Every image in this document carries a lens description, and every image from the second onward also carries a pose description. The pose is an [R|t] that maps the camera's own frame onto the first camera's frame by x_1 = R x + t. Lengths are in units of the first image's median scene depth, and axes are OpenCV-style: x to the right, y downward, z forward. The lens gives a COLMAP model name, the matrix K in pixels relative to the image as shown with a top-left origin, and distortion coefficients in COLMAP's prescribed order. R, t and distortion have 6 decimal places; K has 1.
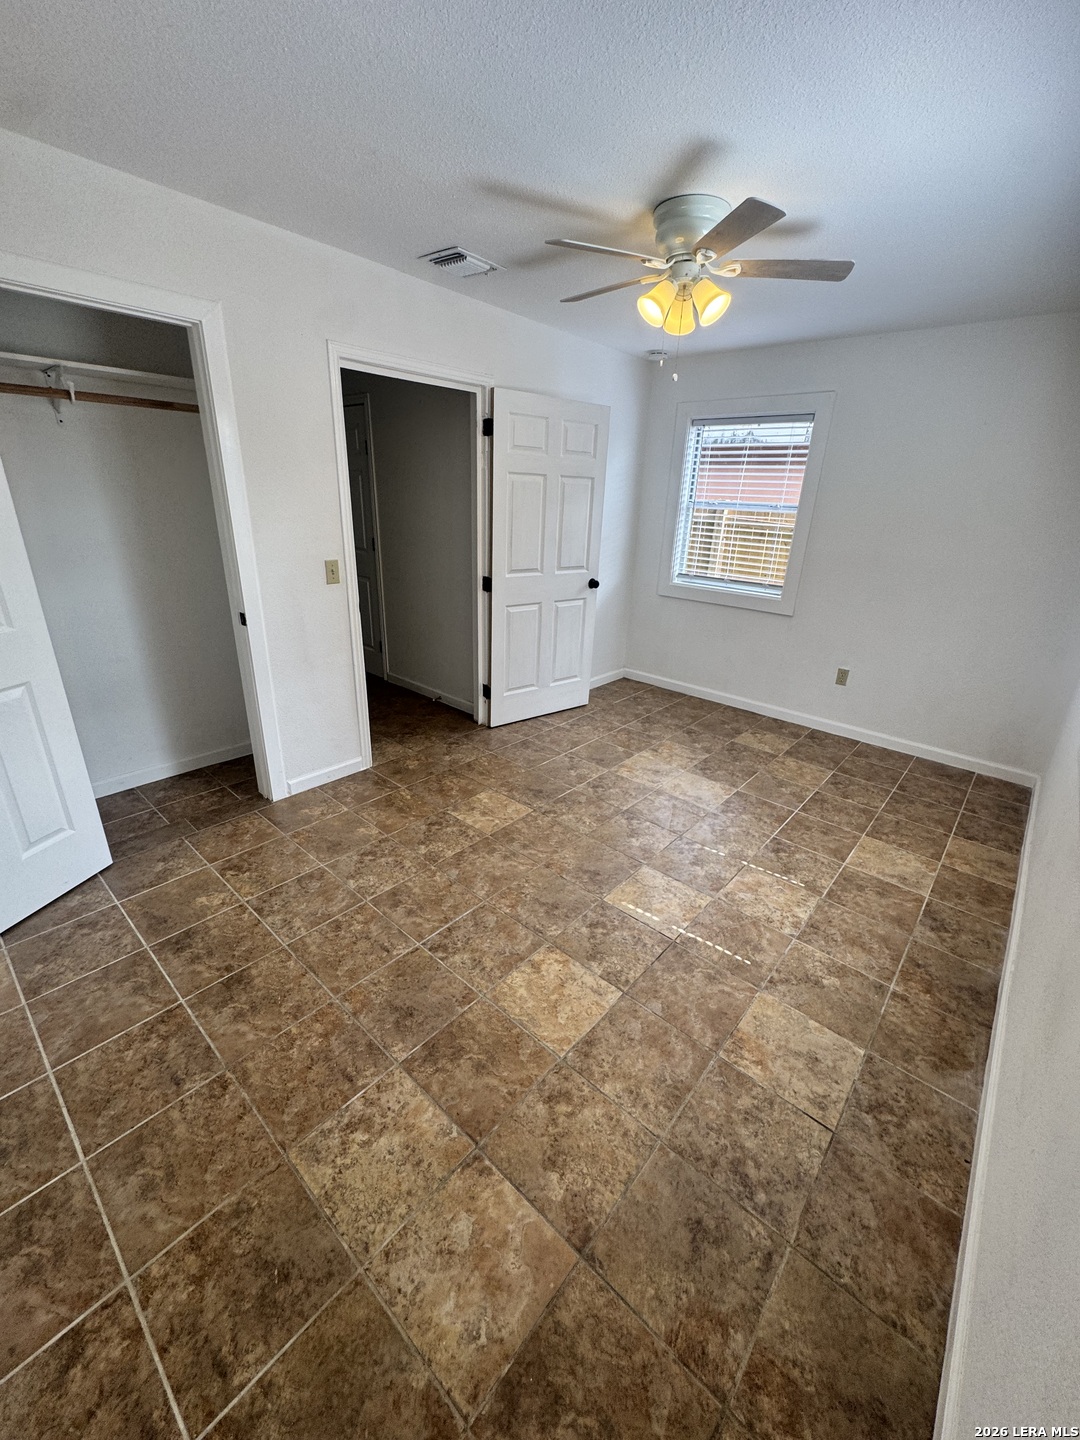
lens RADIAL K [[576.8, 0, 537.6], [0, 576.8, 721.9], [0, 0, 1]] dist [-0.002143, 0.000031]
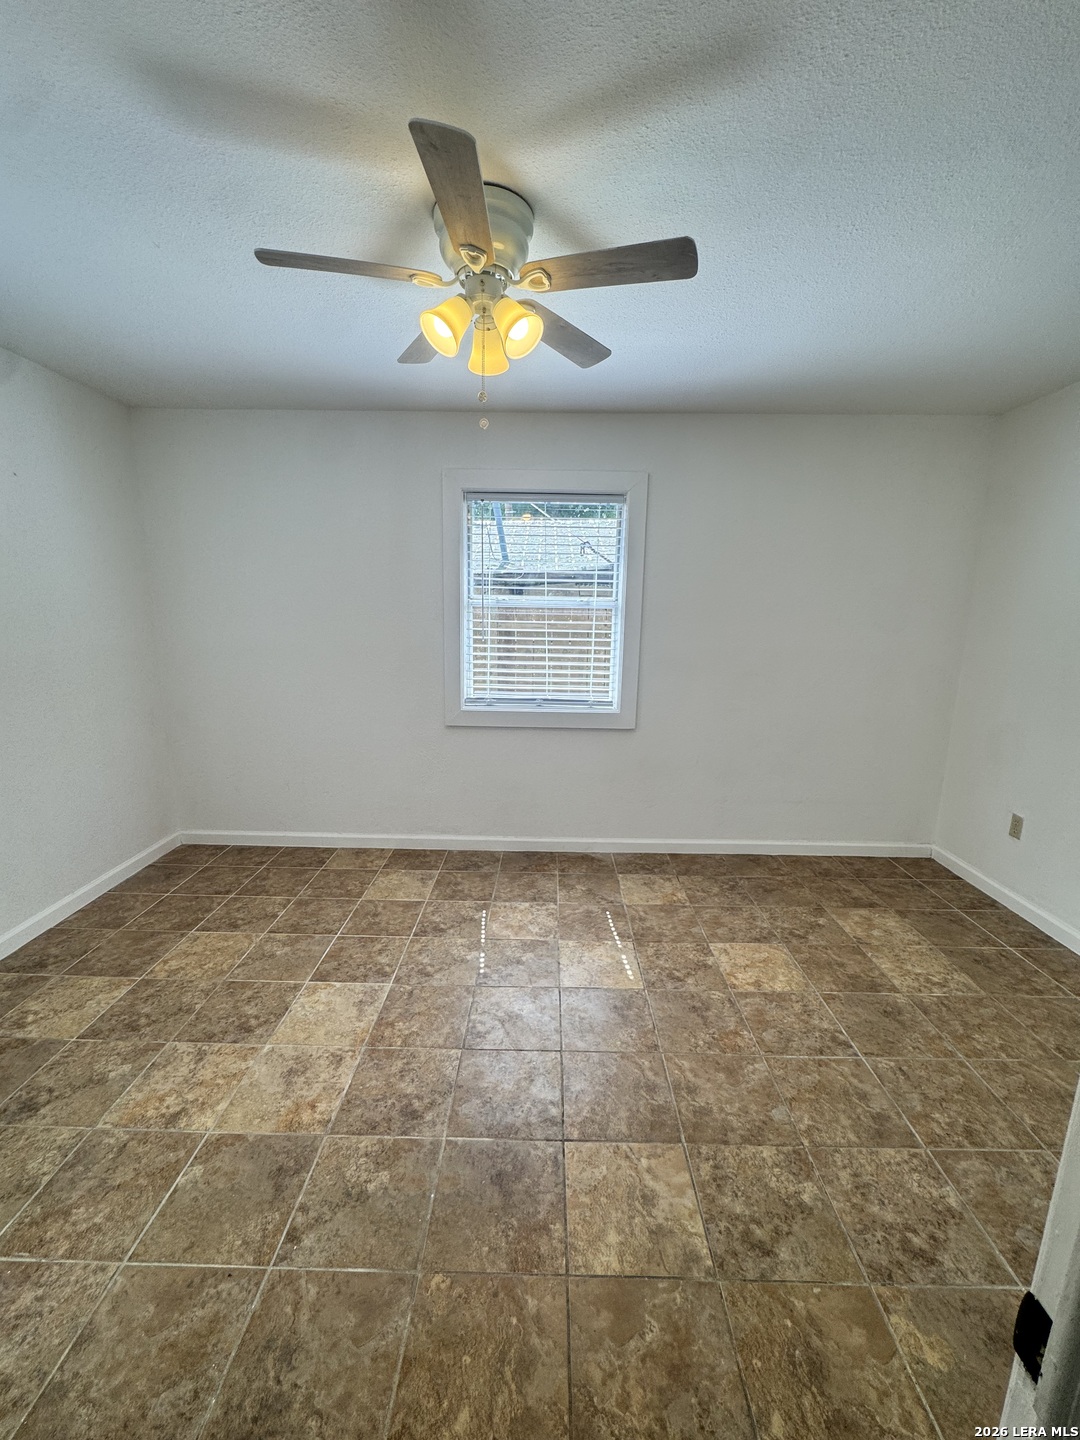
lens RADIAL K [[576.8, 0, 545.4], [0, 576.8, 723.8], [0, 0, 1]] dist [-0.002143, 0.000031]
pose [[-0.653160, -0.195201, 0.731627, -0.382381], [0.248111, 0.857693, 0.450337, -0.522925], [-0.715418, 0.475667, -0.511779, 1.358262]]
